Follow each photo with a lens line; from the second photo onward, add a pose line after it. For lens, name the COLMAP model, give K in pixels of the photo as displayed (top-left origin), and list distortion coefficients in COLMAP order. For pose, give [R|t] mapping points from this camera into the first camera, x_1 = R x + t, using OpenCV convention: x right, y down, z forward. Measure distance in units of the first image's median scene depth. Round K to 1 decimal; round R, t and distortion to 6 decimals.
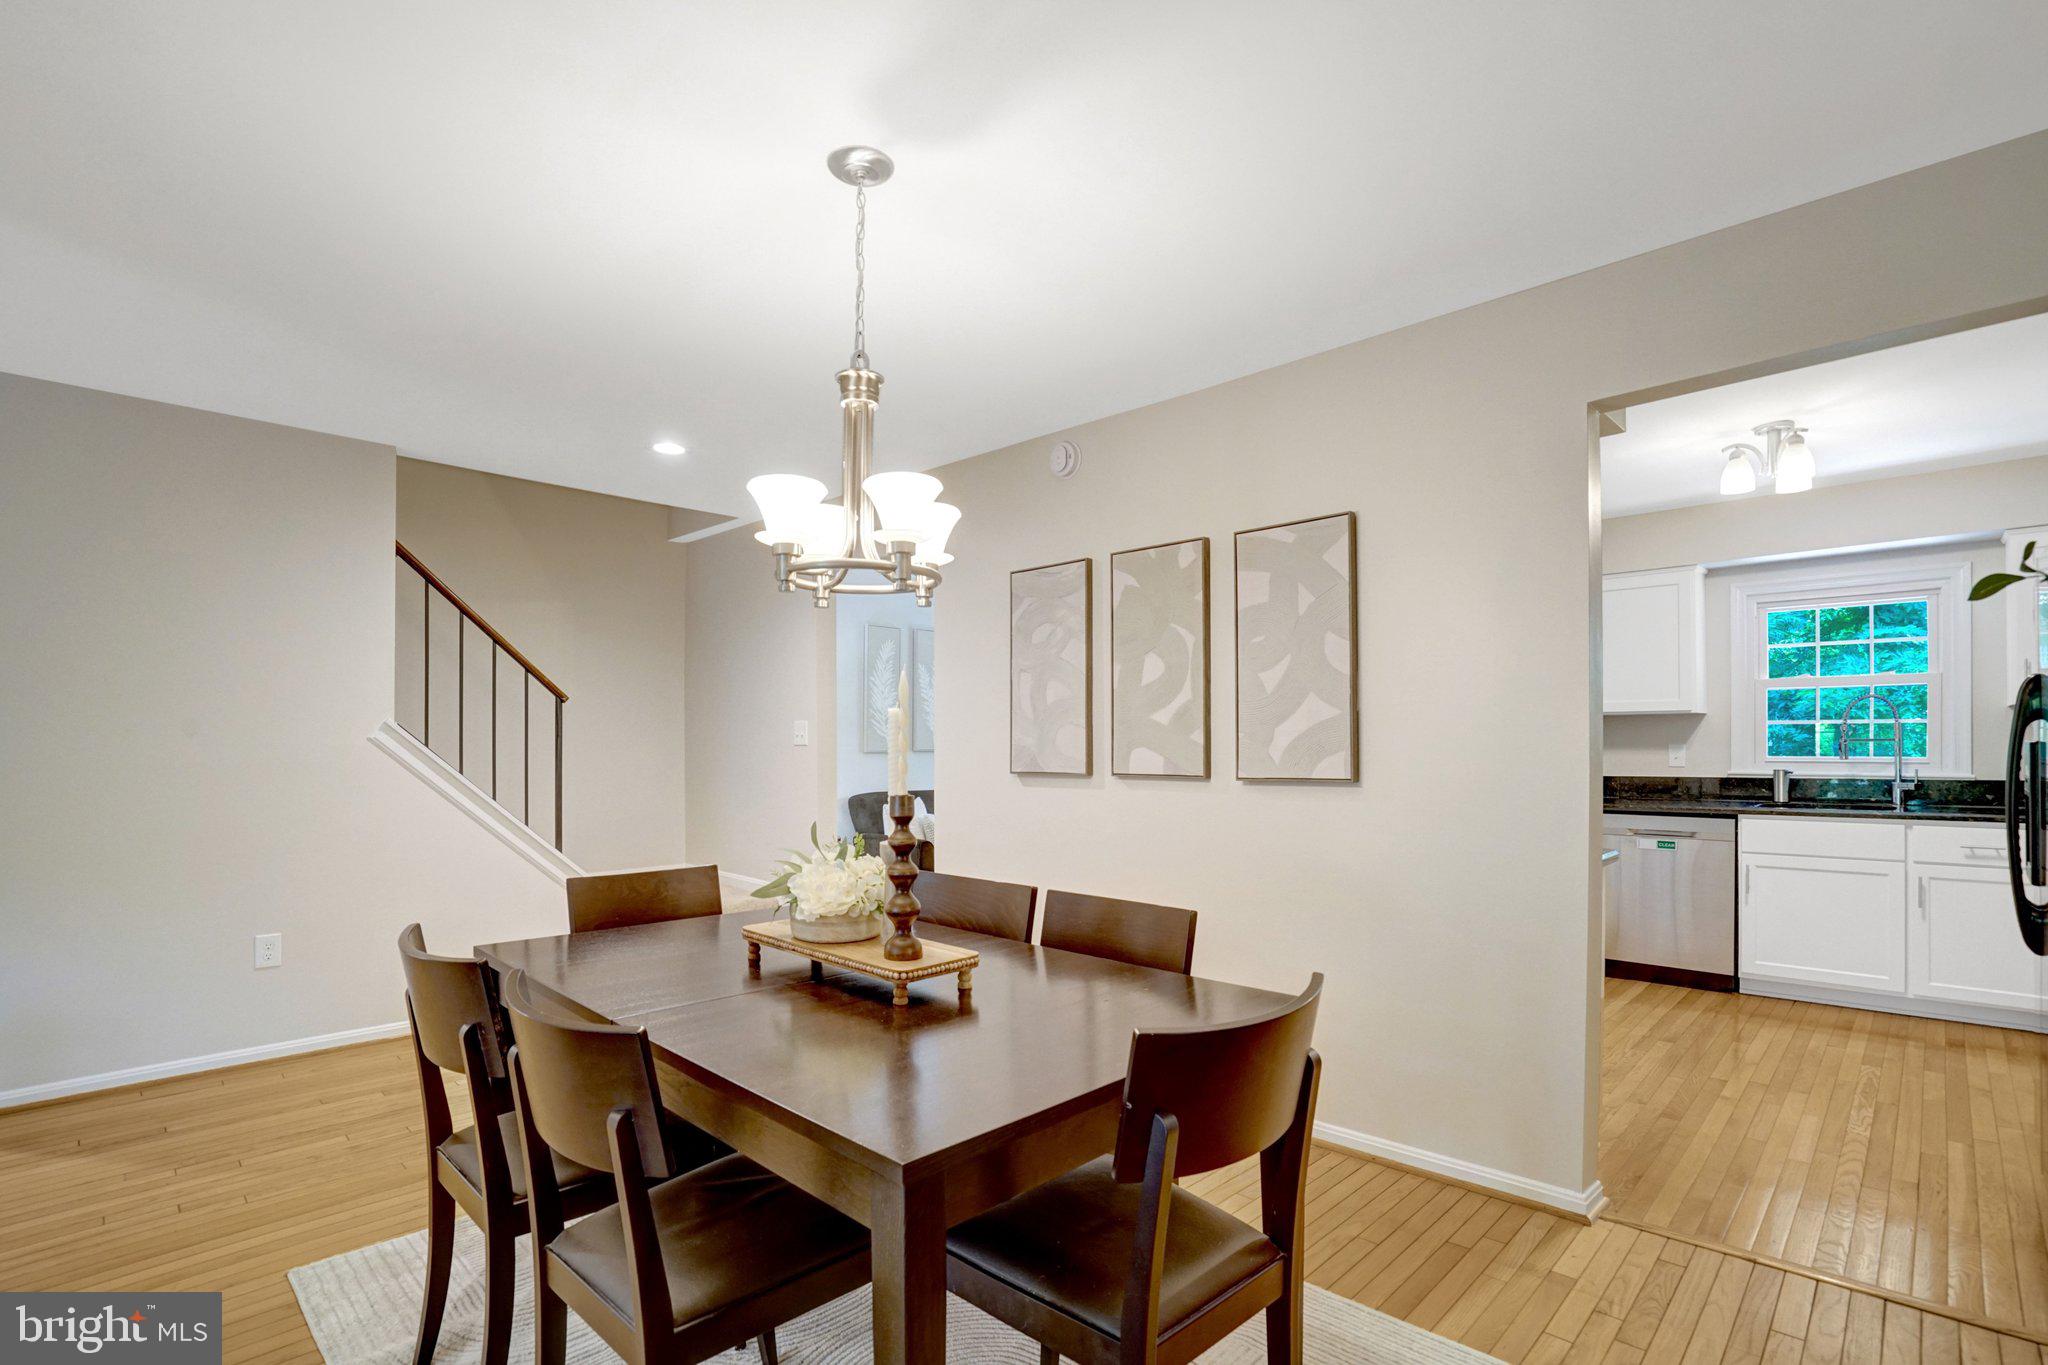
lens RADIAL K [[945.6, 0, 1027.8], [0, 945.6, 709.2], [0, 0, 1]] dist [0.001495, -0.000048]
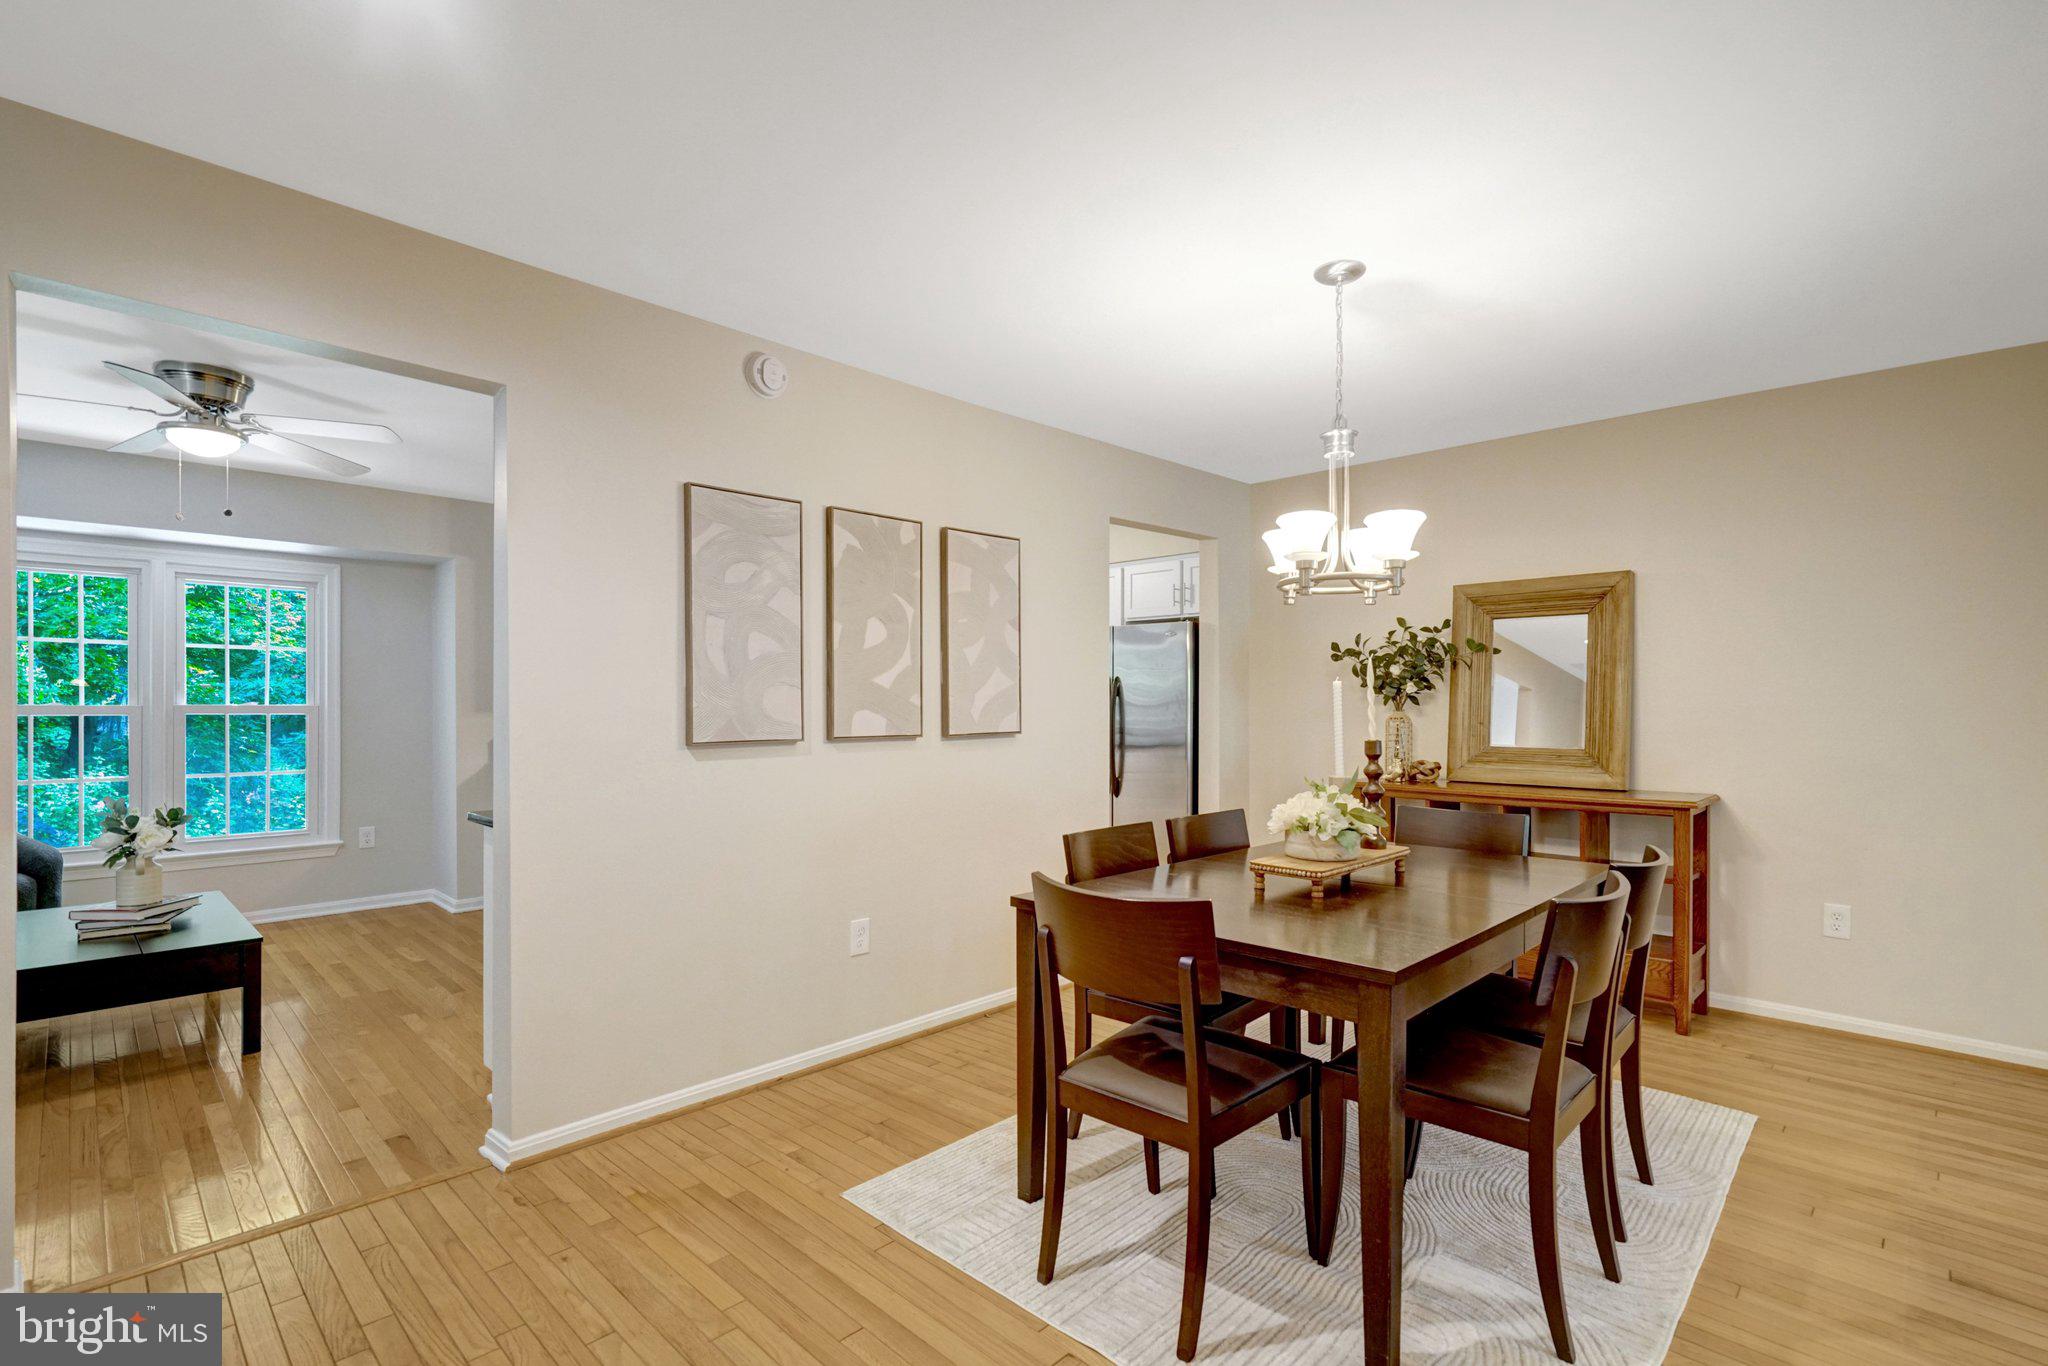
lens RADIAL K [[945.6, 0, 1027.8], [0, 945.6, 709.7], [0, 0, 1]] dist [0.001495, -0.000048]
pose [[0.003194, -0.002332, 0.999992, -0.911873], [-0.025538, 0.999671, 0.002413, 0.034364], [-0.999669, -0.025545, 0.003133, 0.842199]]
